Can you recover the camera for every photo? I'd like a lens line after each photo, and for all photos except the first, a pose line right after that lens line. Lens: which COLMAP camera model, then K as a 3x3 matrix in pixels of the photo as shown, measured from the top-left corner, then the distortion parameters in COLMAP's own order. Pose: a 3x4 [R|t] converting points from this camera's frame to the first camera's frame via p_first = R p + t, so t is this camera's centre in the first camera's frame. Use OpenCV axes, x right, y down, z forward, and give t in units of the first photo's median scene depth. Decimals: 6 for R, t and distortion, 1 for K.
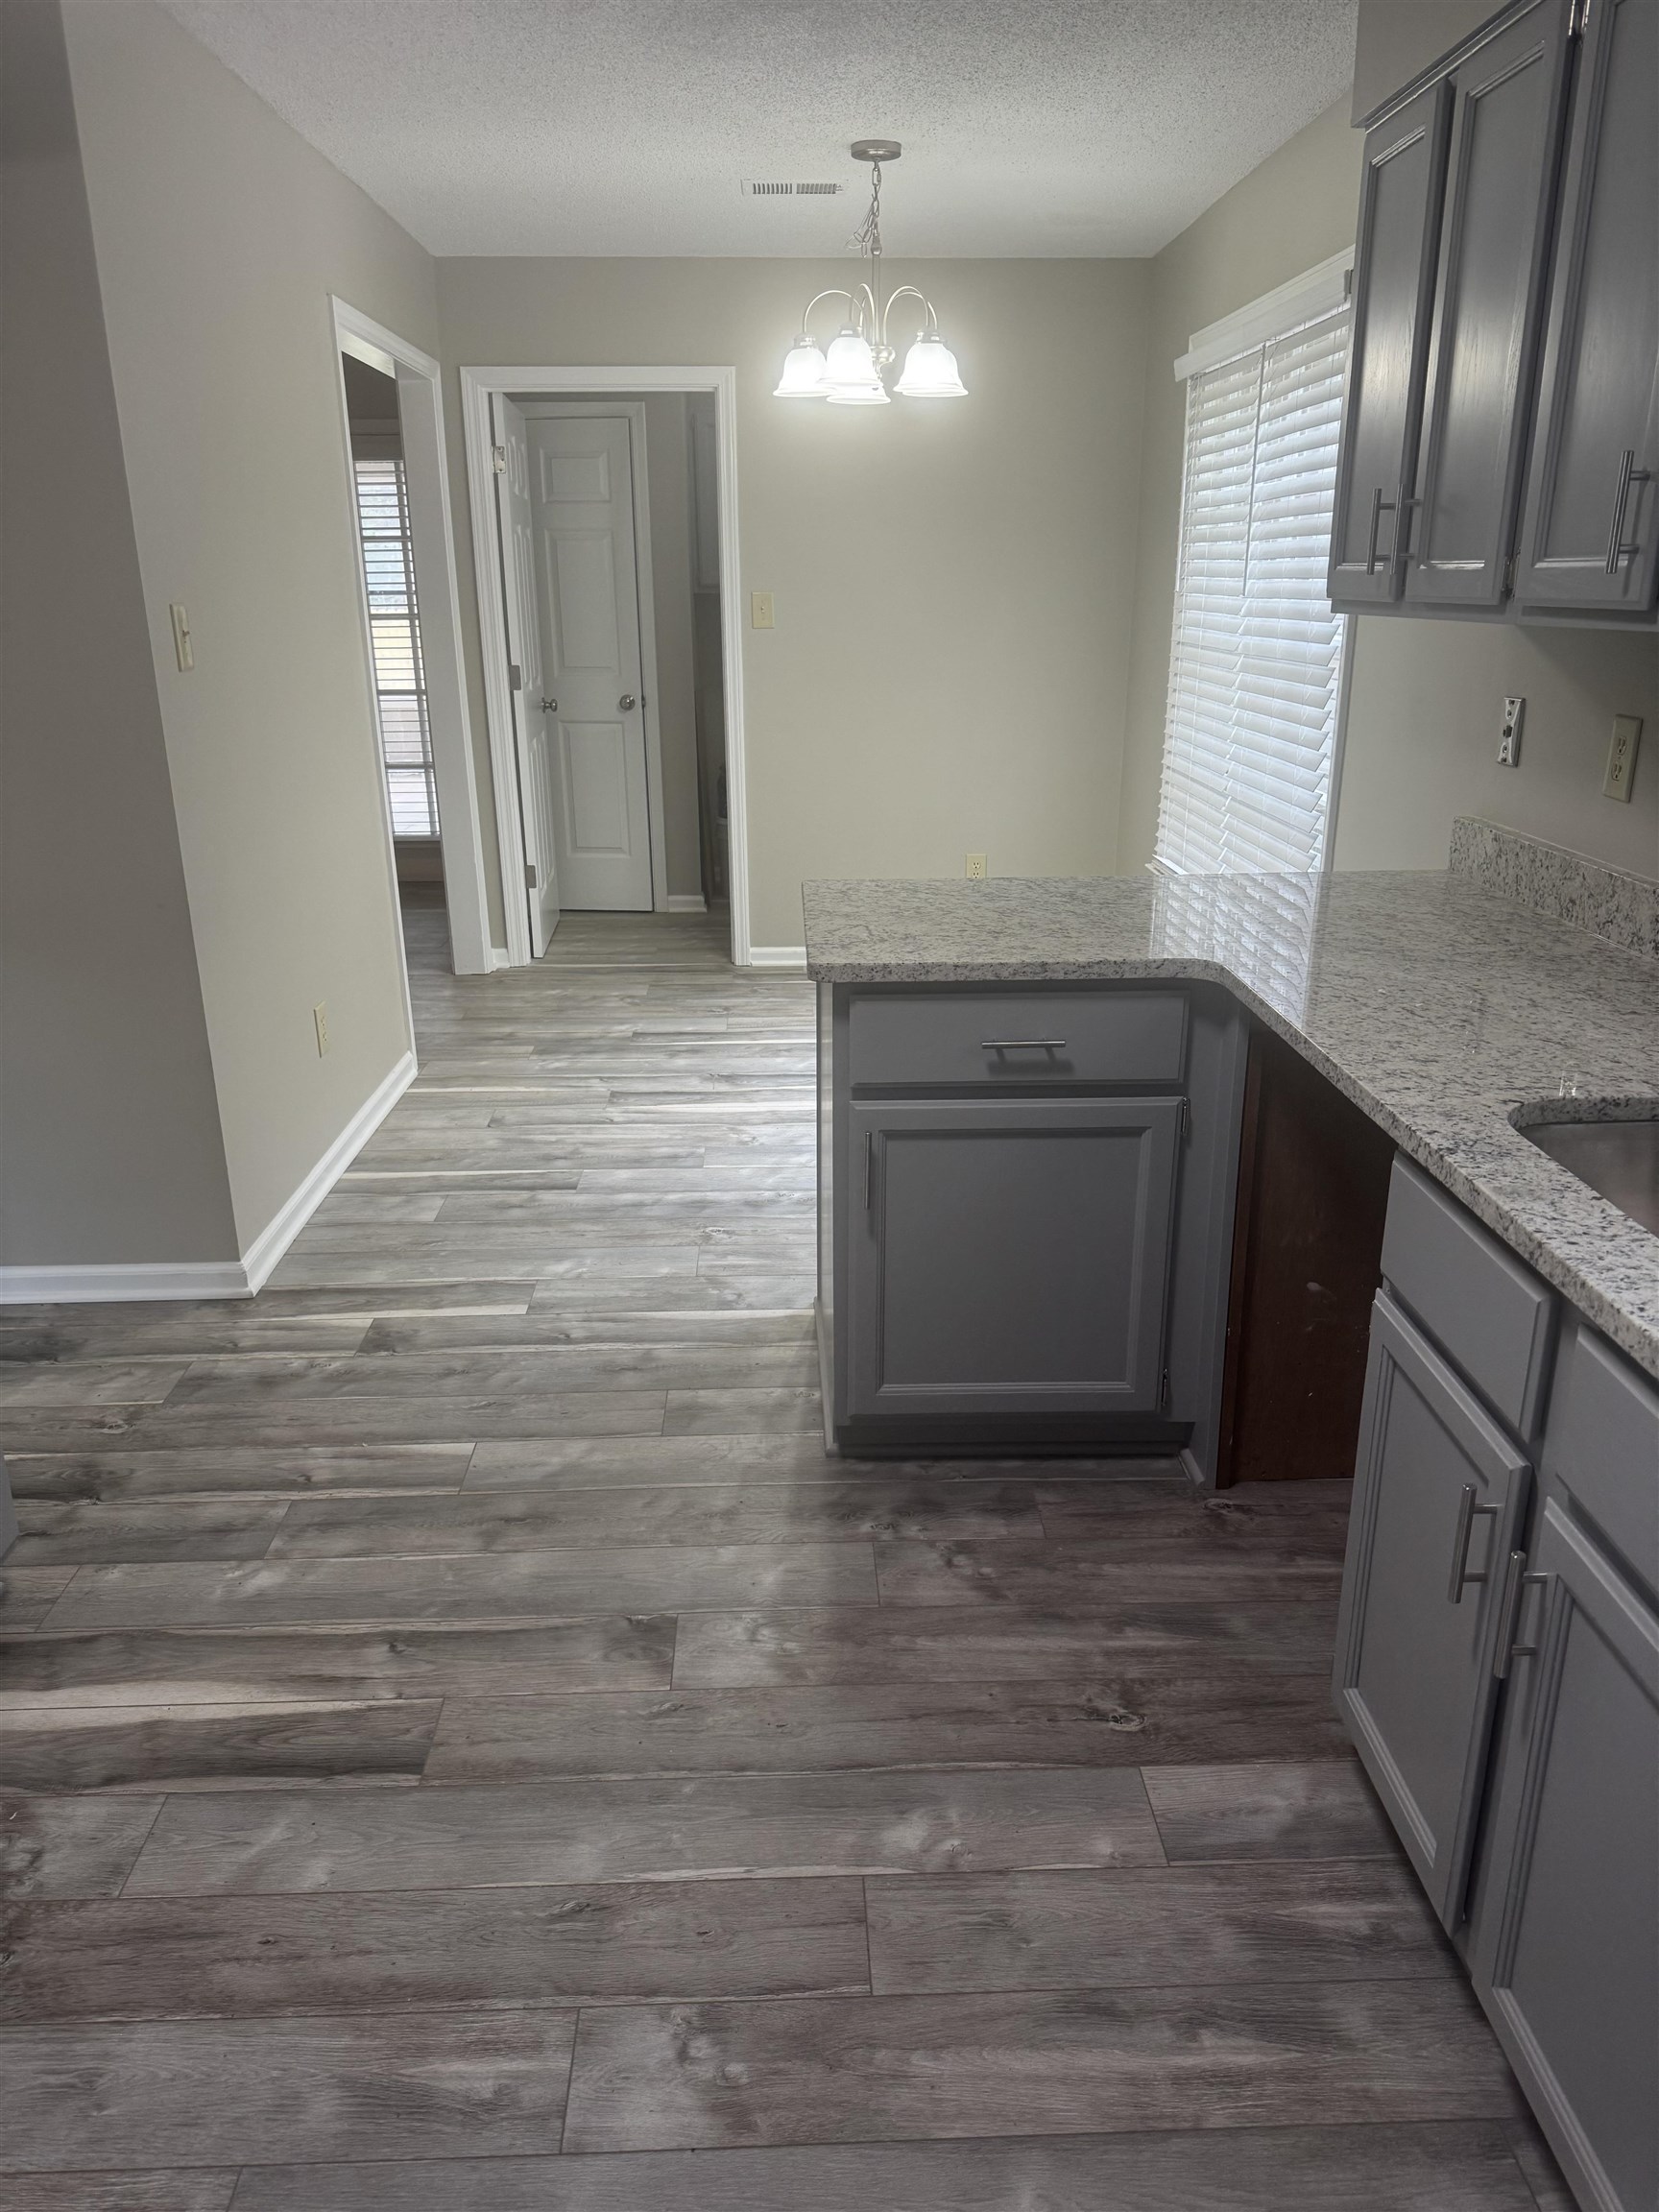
lens RADIAL K [[1566.8, 0, 829.5], [0, 1566.8, 1106.0], [0, 0, 1]] dist [0.004106, -0.001790]
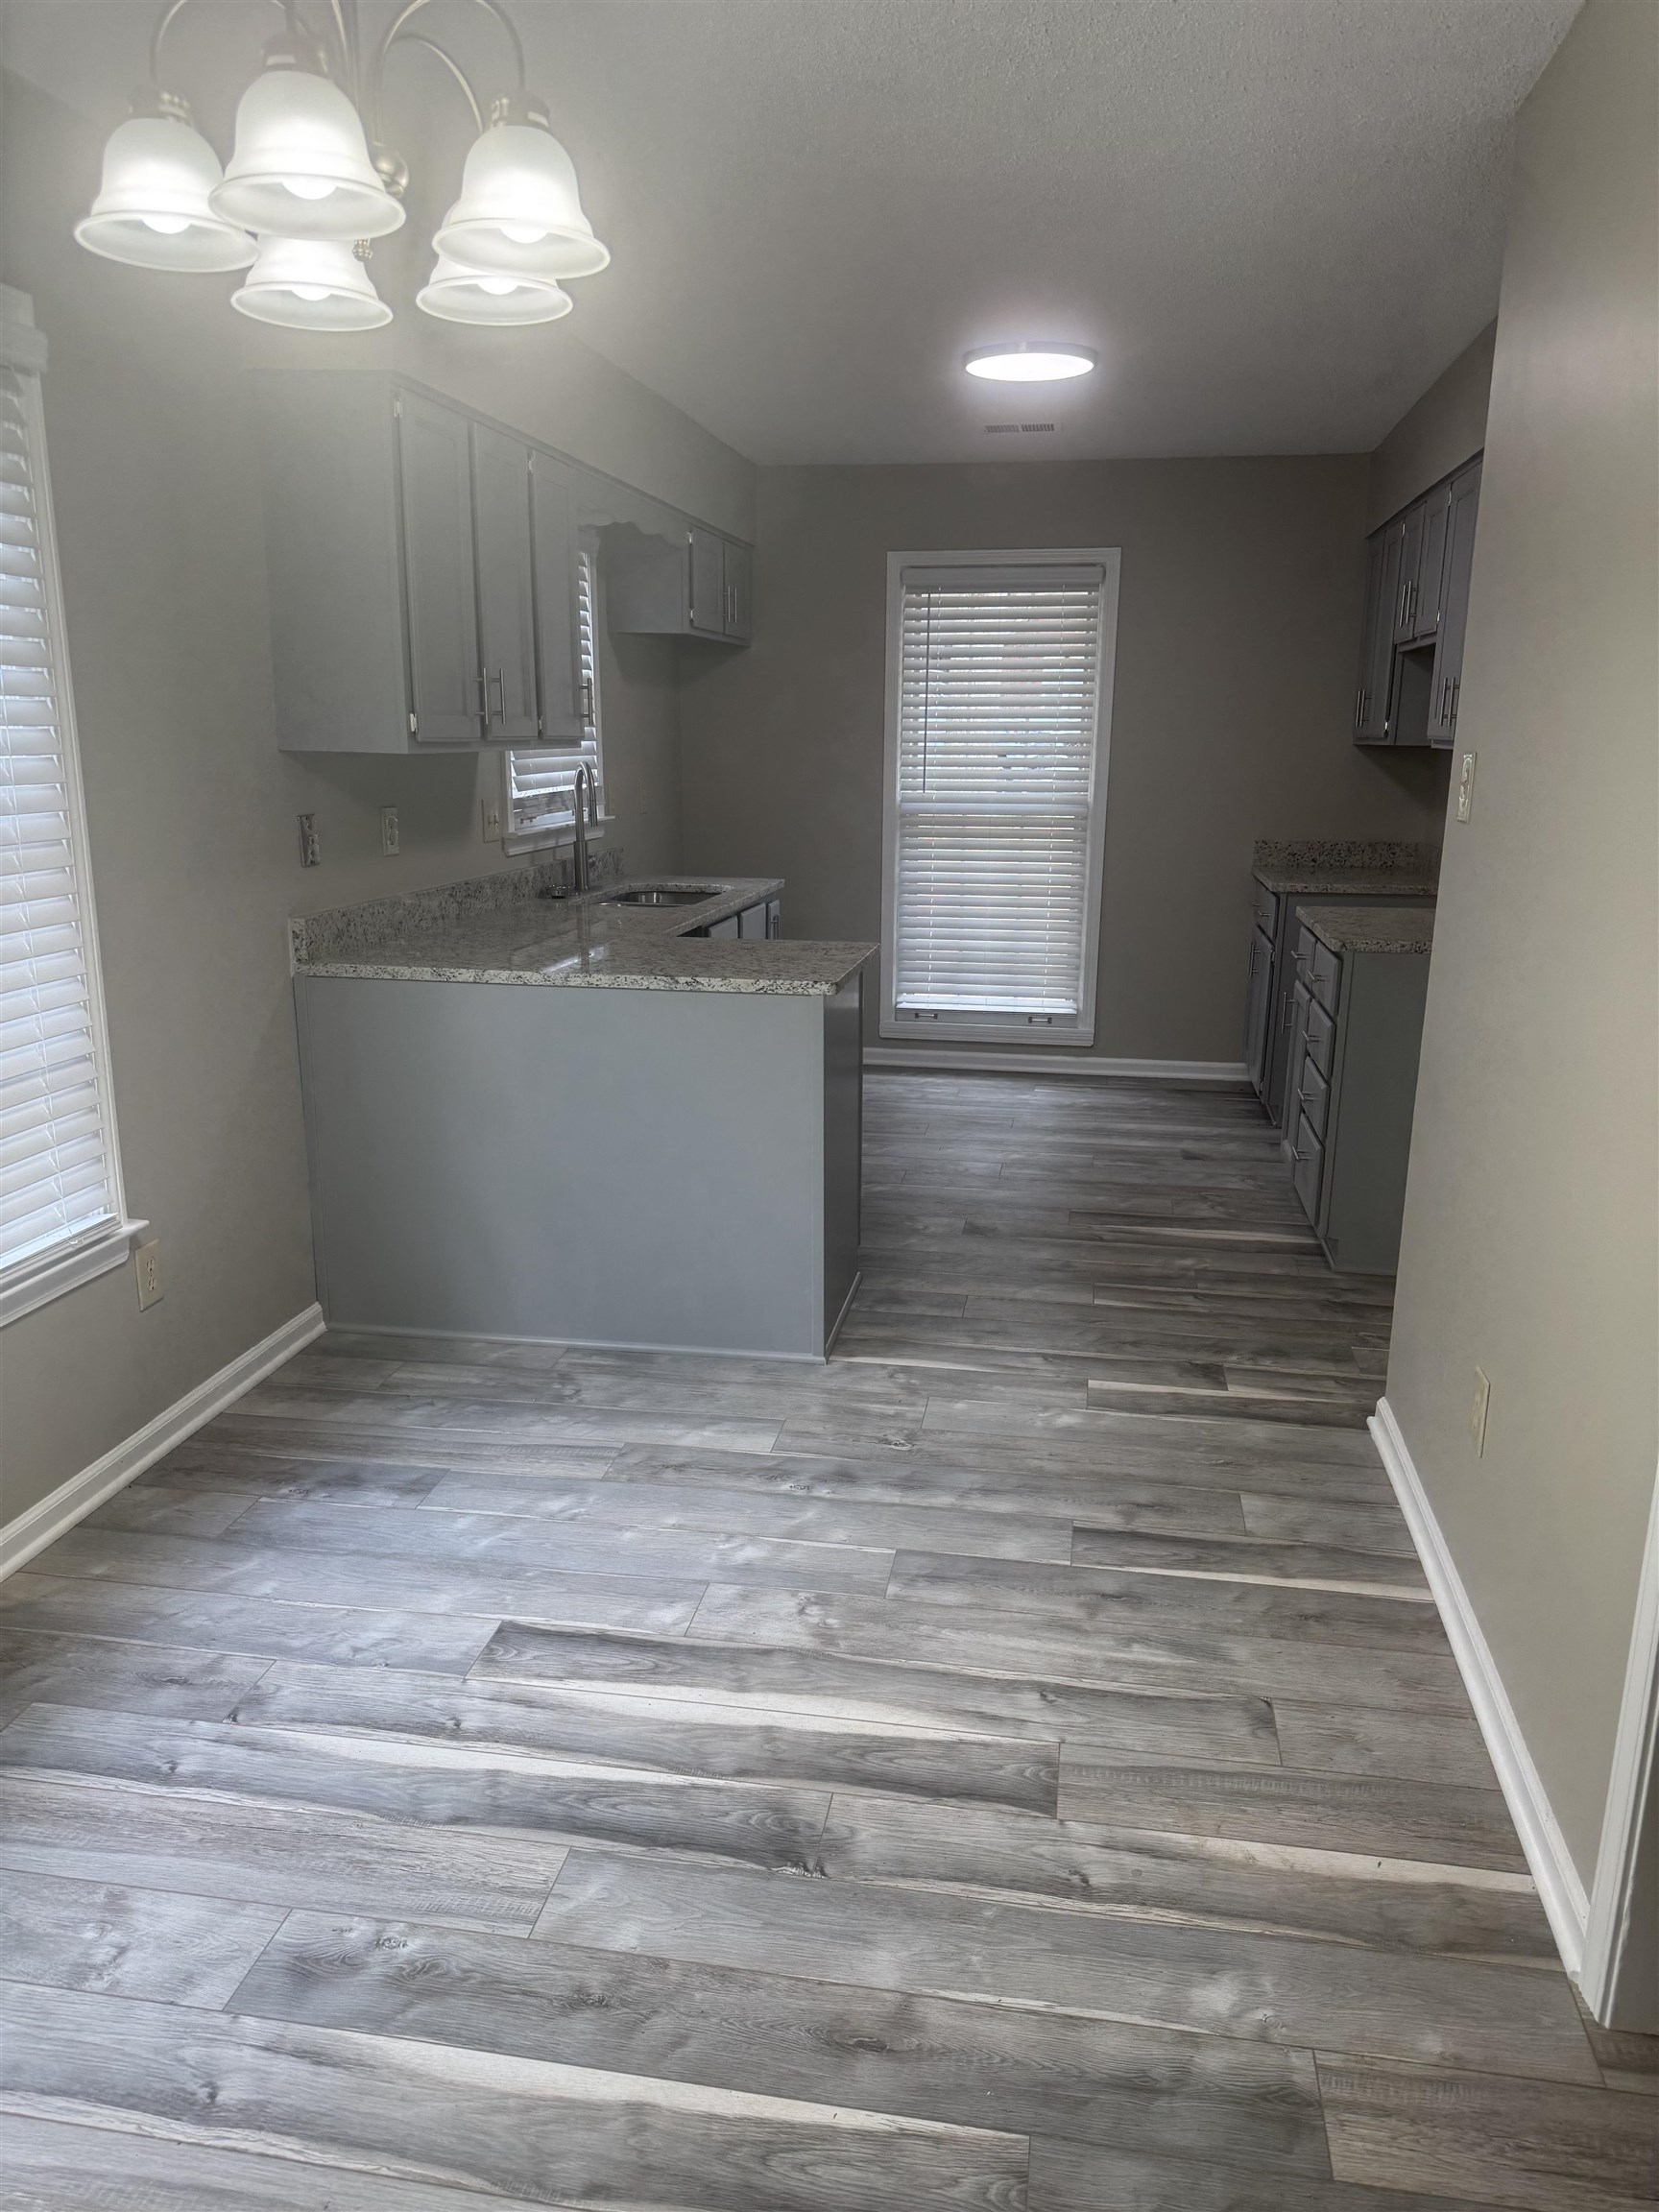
lens RADIAL K [[1493.2, 0, 829.5], [0, 1493.2, 1106.0], [0, 0, 1]] dist [-0.118458, -0.000258]
pose [[-0.979219, -0.046237, 0.197465, -0.179516], [0.065239, 0.850099, 0.522567, -0.490048], [-0.192026, 0.524590, -0.829416, 1.512528]]
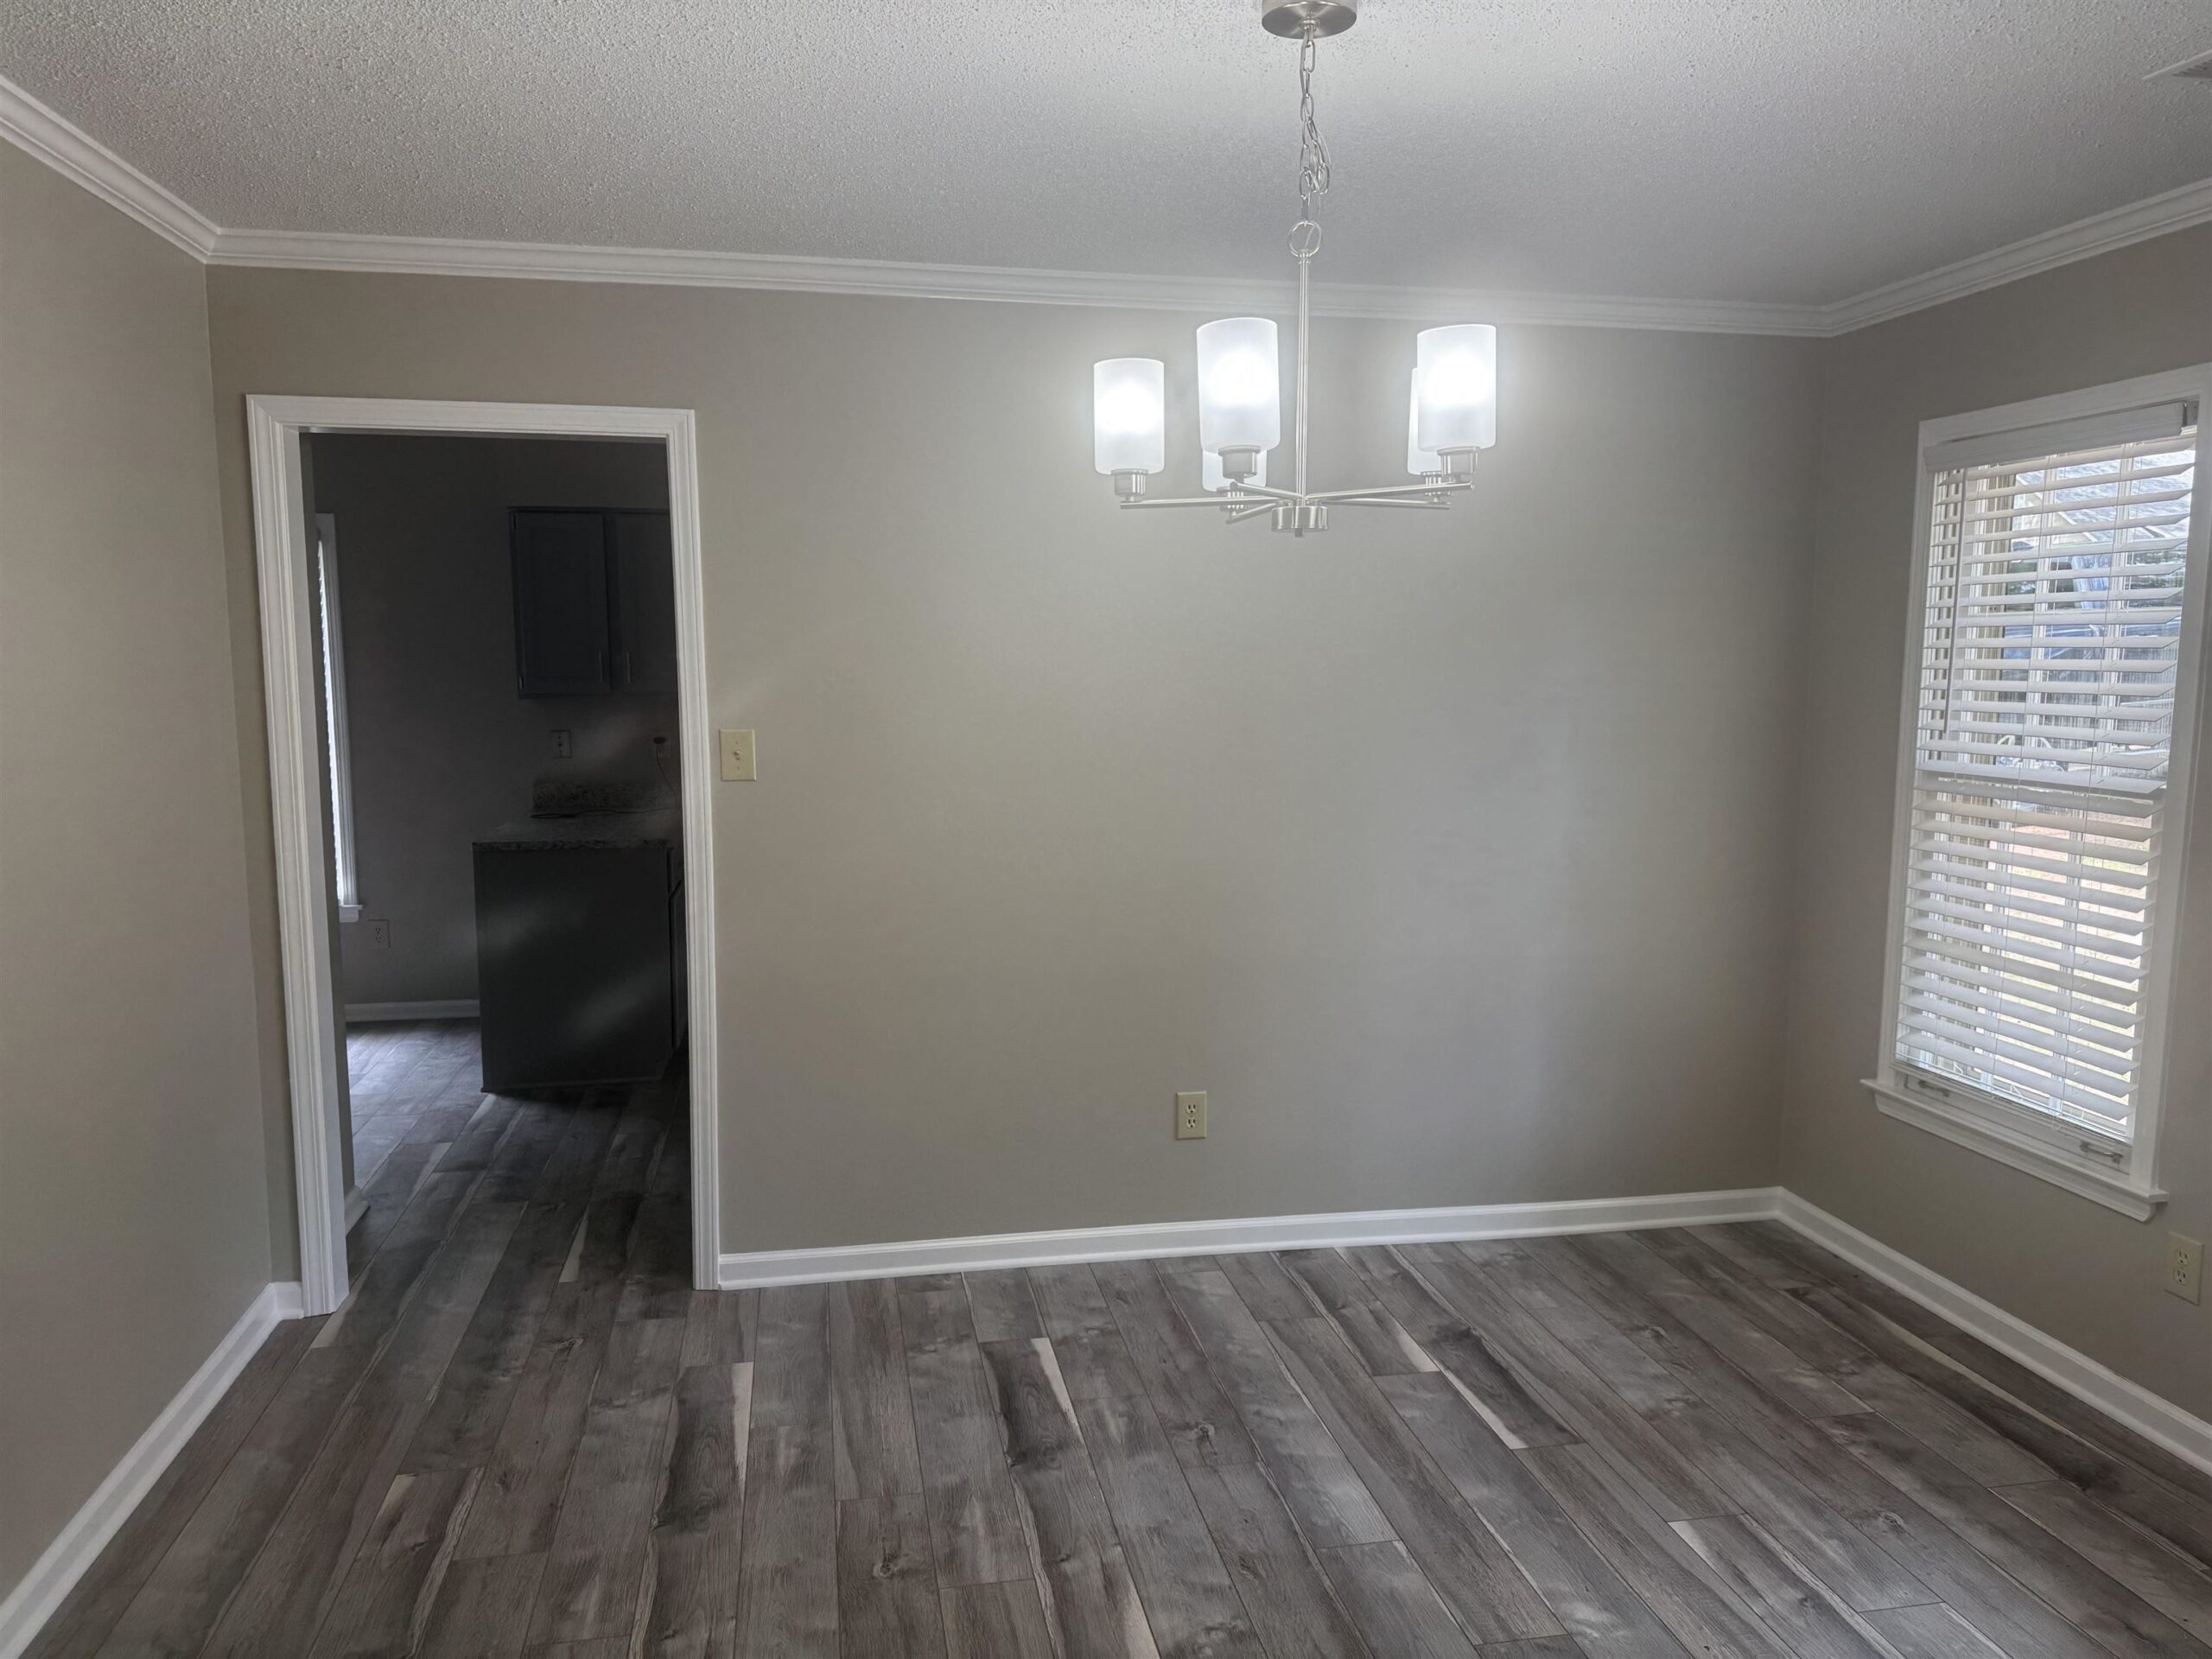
lens RADIAL K [[1566.8, 0, 1106.0], [0, 1566.8, 829.5], [0, 0, 1]] dist [0.004106, -0.001790]
pose [[-0.152515, -0.103844, 0.982830, -1.508854], [0.320434, 0.935547, 0.148573, -0.151888], [-0.934912, 0.337592, -0.109410, 0.390881]]
